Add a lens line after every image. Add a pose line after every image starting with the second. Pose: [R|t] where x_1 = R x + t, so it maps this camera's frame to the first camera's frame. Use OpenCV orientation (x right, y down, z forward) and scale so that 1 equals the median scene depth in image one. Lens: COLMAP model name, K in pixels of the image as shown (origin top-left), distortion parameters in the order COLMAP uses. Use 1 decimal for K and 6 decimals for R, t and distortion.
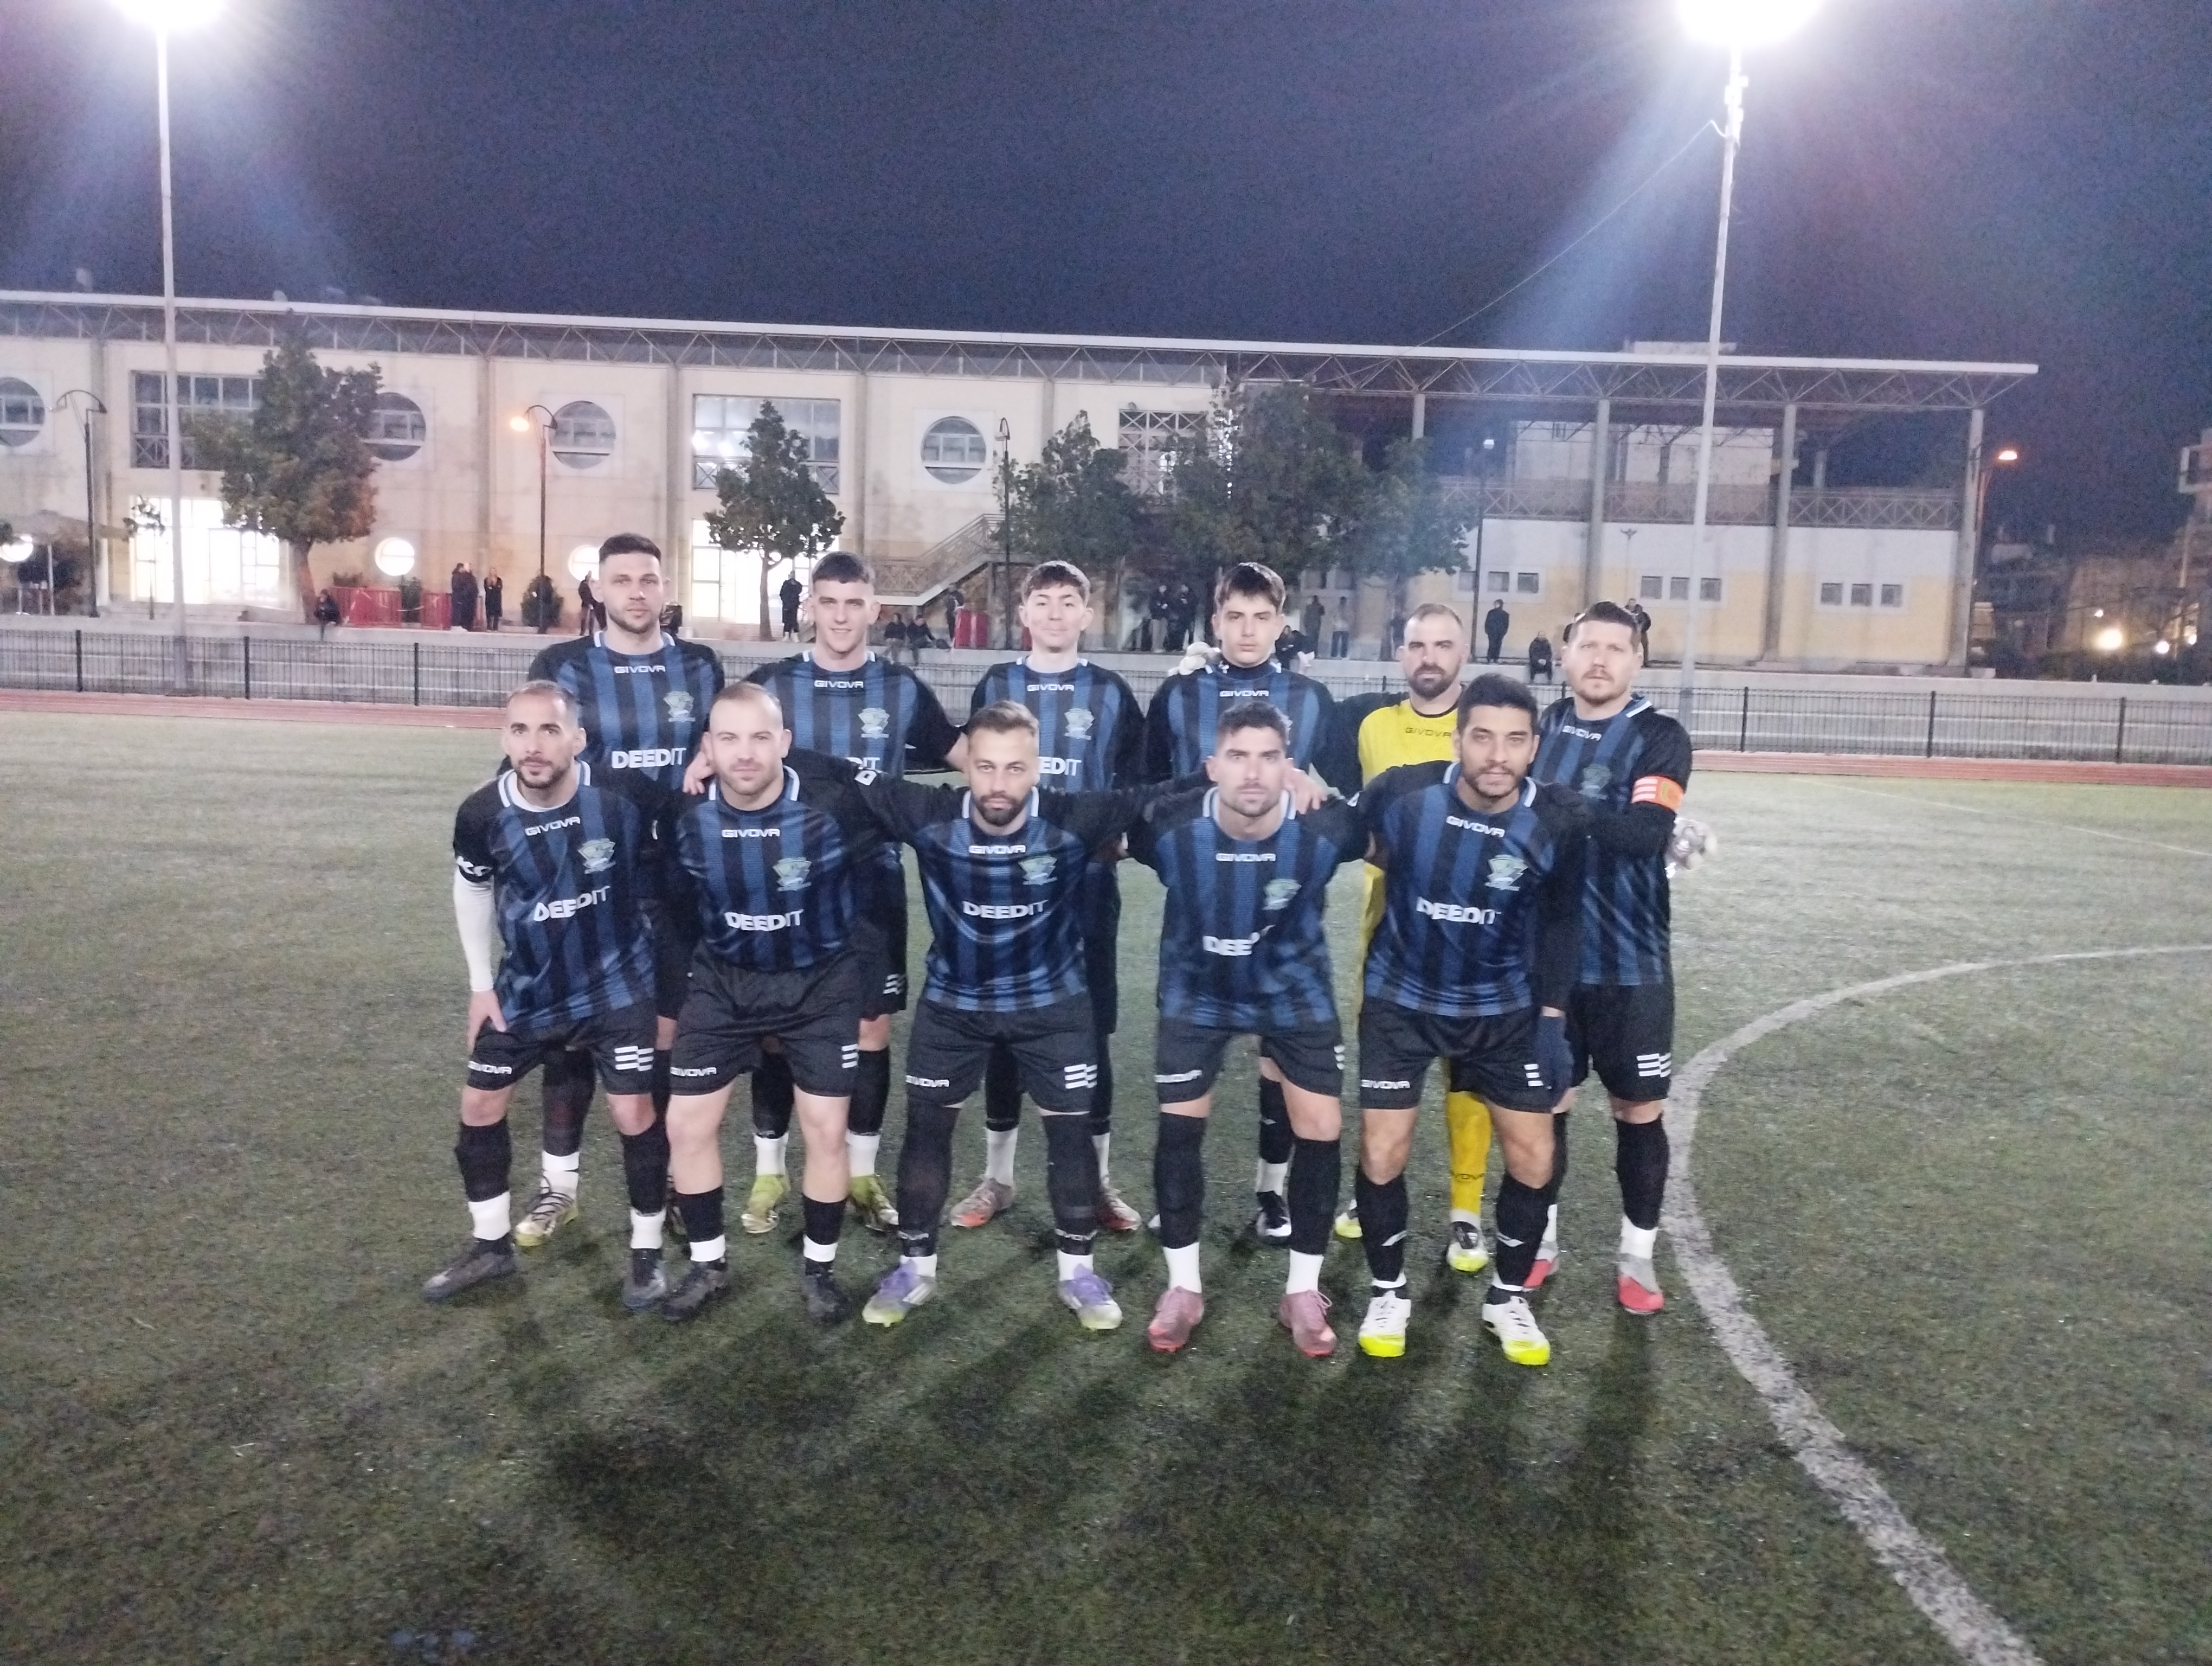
lens RADIAL K [[1825.8, 0, 1076.9], [0, 1825.8, 815.8], [0, 0, 1]] dist [0.050796, -0.041875]
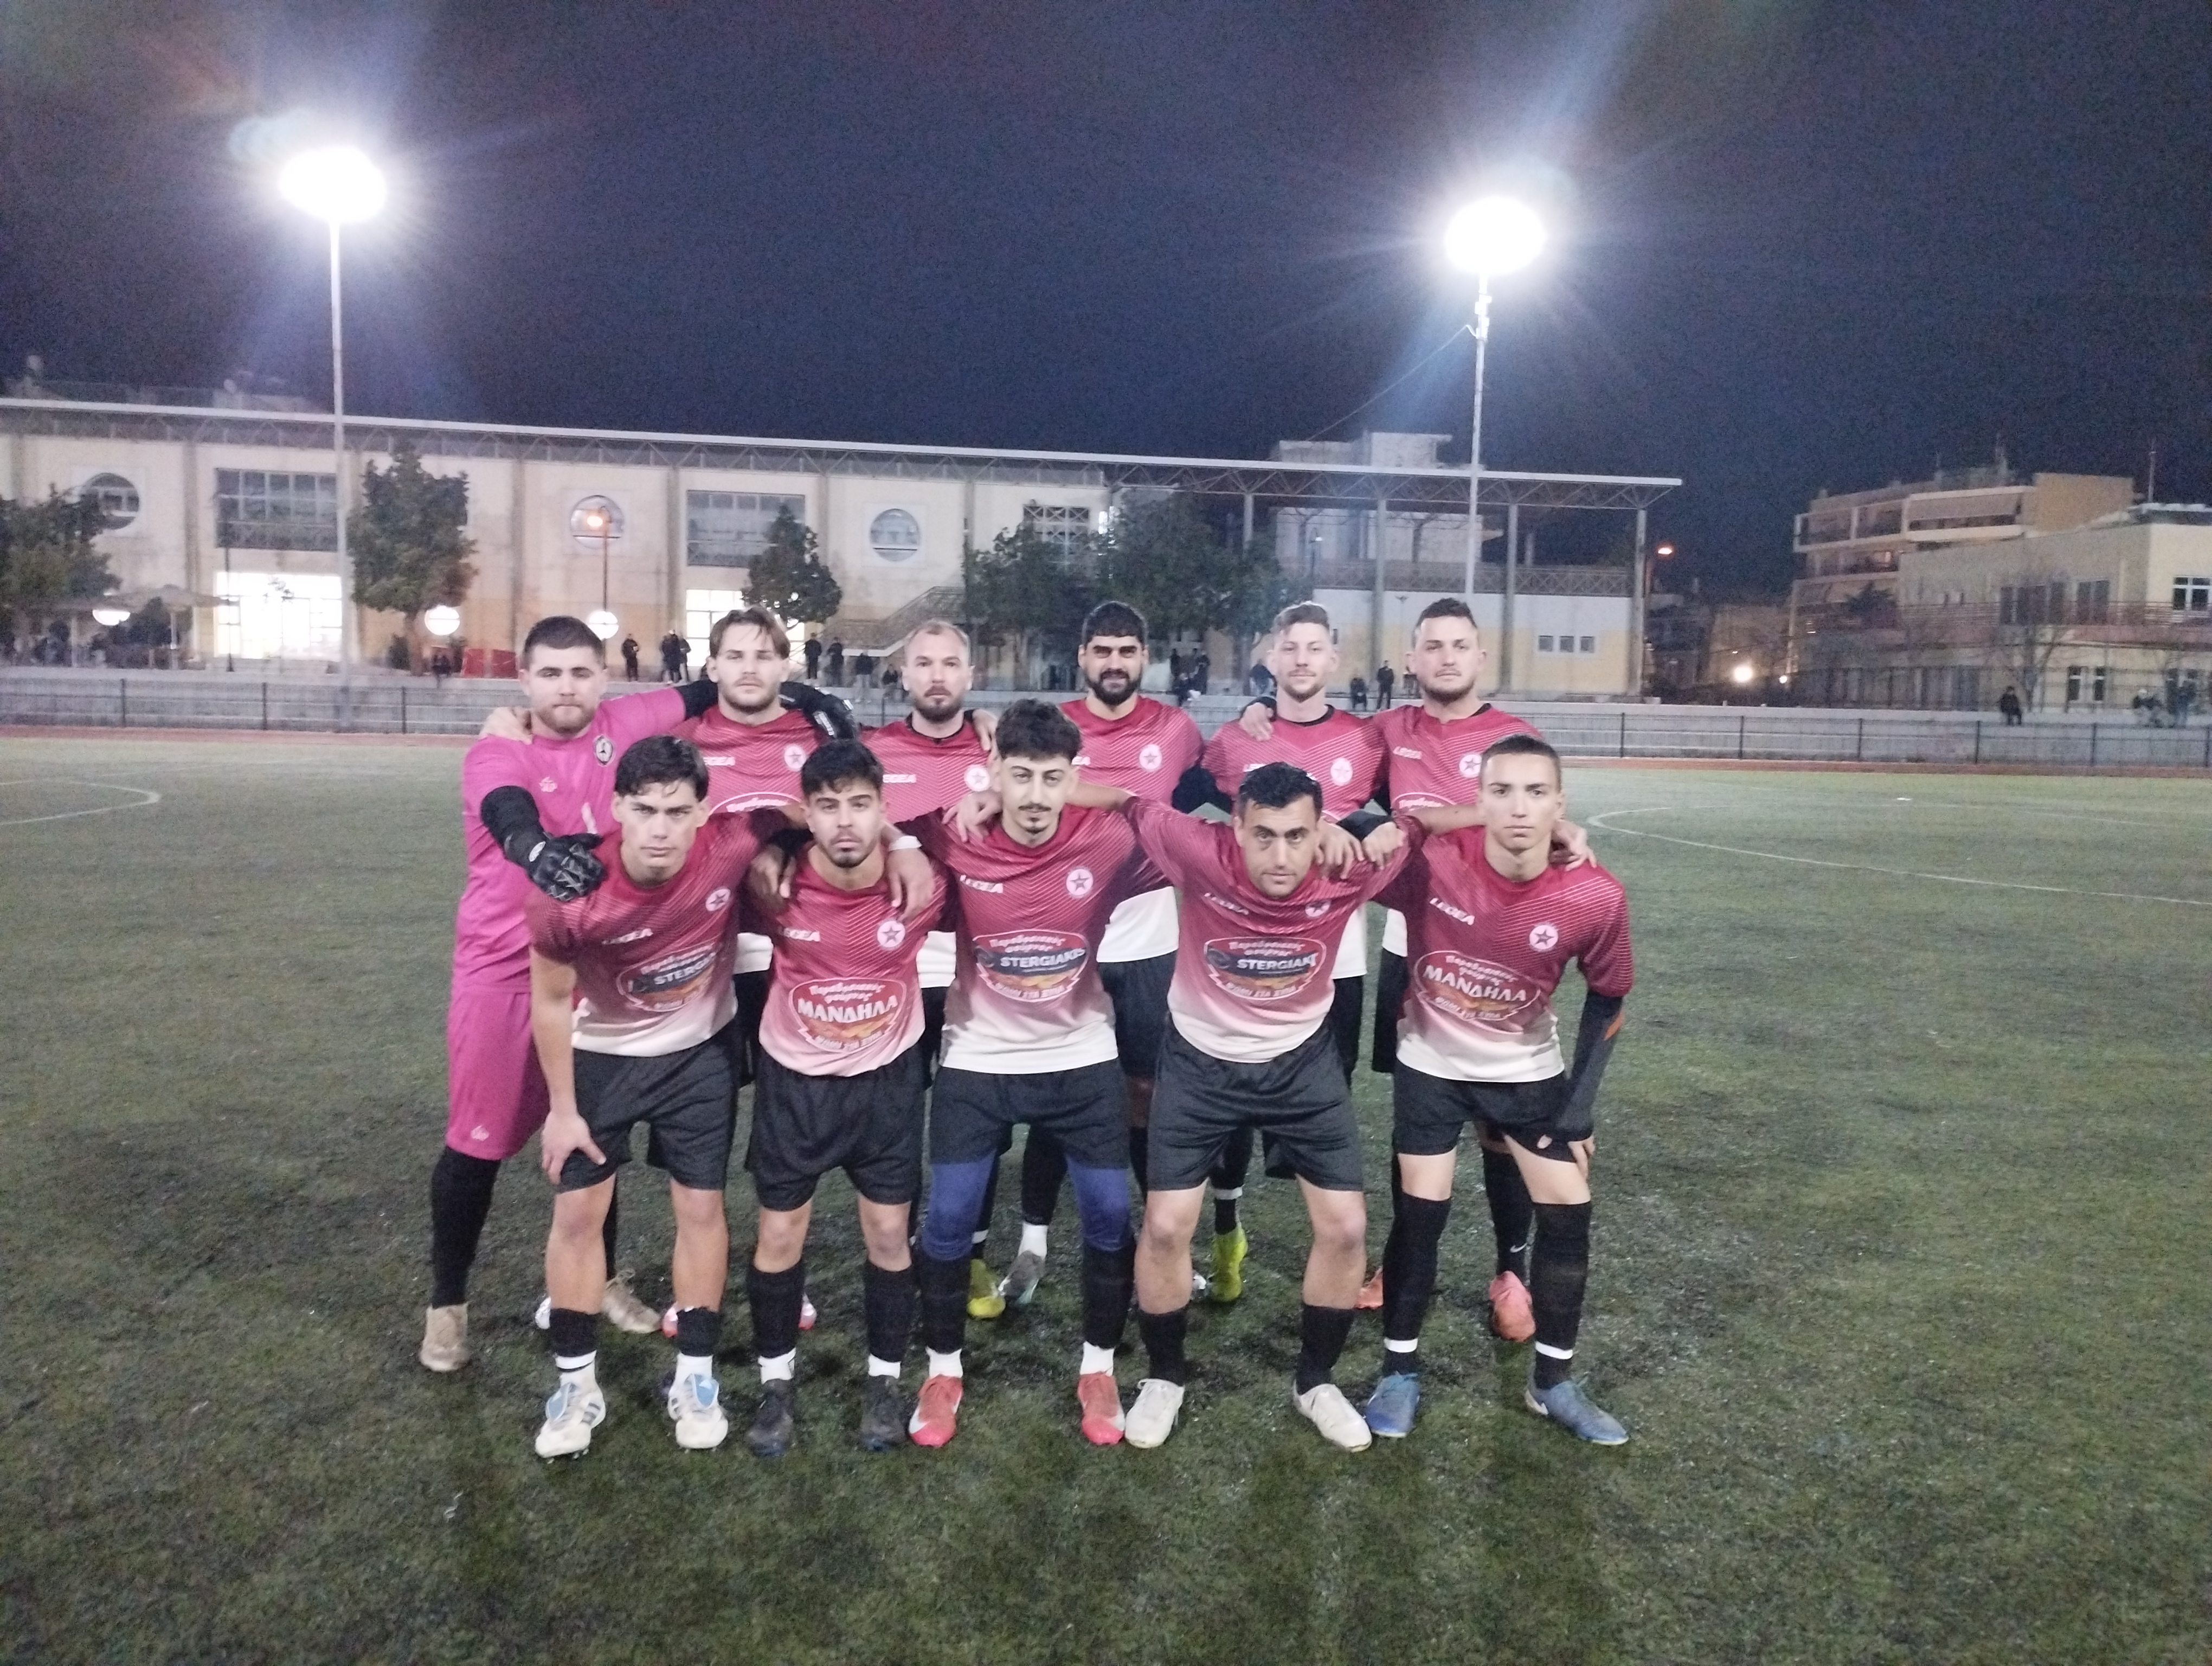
lens RADIAL K [[1825.8, 0, 1083.1], [0, 1825.8, 806.9], [0, 0, 1]] dist [0.050796, -0.041875]
pose [[0.987309, -0.019855, 0.157563, -0.144164], [0.023831, 0.999442, -0.023385, 0.023536], [-0.157011, 0.026843, 0.987232, -0.280634]]
